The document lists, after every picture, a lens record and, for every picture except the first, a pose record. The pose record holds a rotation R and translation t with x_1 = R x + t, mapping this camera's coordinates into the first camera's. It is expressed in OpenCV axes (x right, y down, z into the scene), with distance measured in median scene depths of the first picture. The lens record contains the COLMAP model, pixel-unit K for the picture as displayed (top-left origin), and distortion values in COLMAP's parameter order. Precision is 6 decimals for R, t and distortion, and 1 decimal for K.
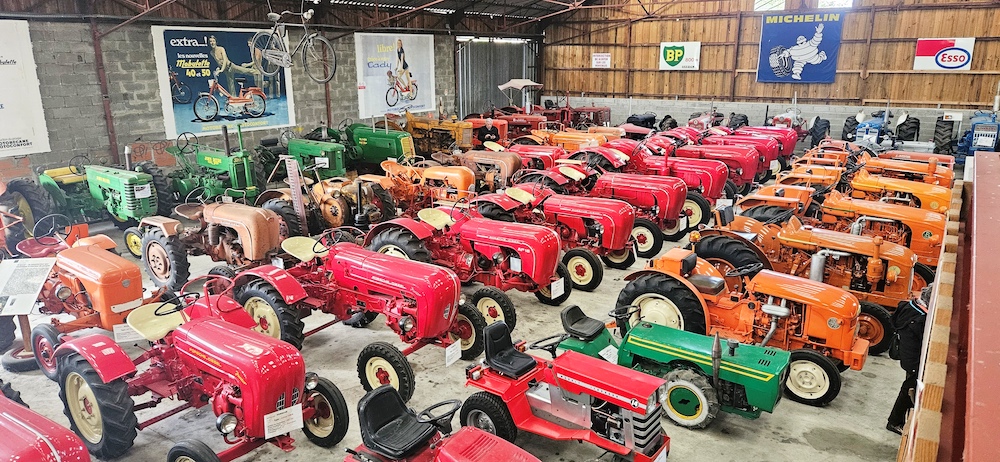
lens RADIAL K [[692.5, 0, 500.9], [0, 692.5, 228.6], [0, 0, 1]] dist [0.010843, -0.001489]
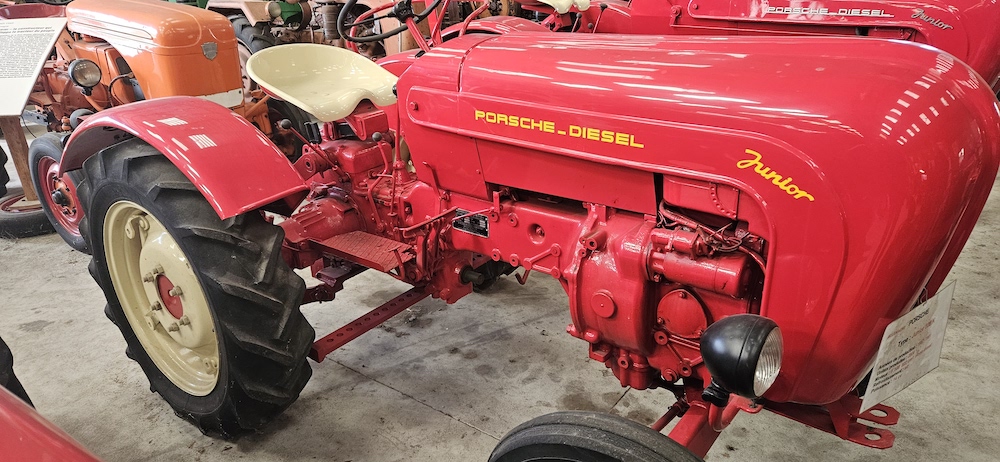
lens RADIAL K [[692.5, 0, 502.1], [0, 692.5, 233.5], [0, 0, 1]] dist [0.010843, -0.001489]
pose [[0.999104, -0.011001, -0.040856, -0.400270], [0.016595, 0.990125, 0.139201, 0.173250], [0.038921, -0.139755, 0.989421, 0.645479]]
